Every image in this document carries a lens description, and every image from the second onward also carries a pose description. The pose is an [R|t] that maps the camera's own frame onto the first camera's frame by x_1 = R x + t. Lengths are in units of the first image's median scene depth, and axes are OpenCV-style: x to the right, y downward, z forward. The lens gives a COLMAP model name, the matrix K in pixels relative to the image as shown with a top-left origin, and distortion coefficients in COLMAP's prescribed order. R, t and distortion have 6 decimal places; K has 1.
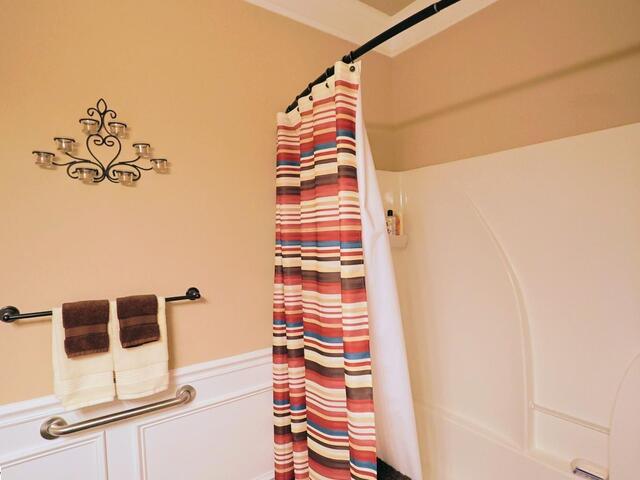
lens RADIAL K [[379.1, 0, 323.6], [0, 379.1, 244.4], [0, 0, 1]] dist [-0.008368, -0.001210]
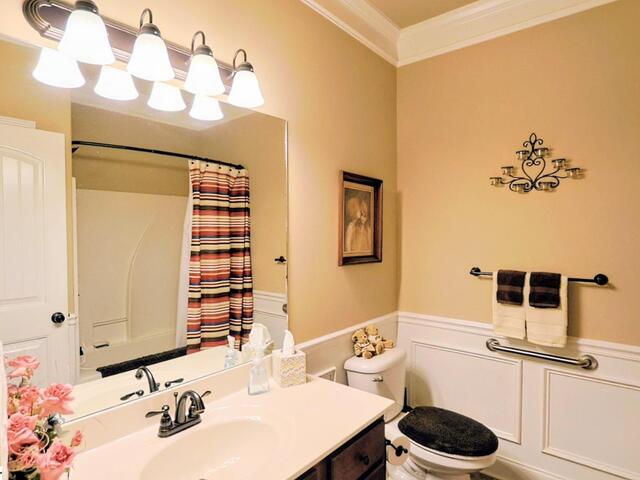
lens RADIAL K [[379.1, 0, 323.6], [0, 379.1, 244.4], [0, 0, 1]] dist [-0.008368, -0.001210]
pose [[0.229898, 0.055483, -0.971632, 0.654246], [-0.032266, 0.998259, 0.049369, -0.006930], [0.972680, 0.020001, 0.231288, -0.105660]]
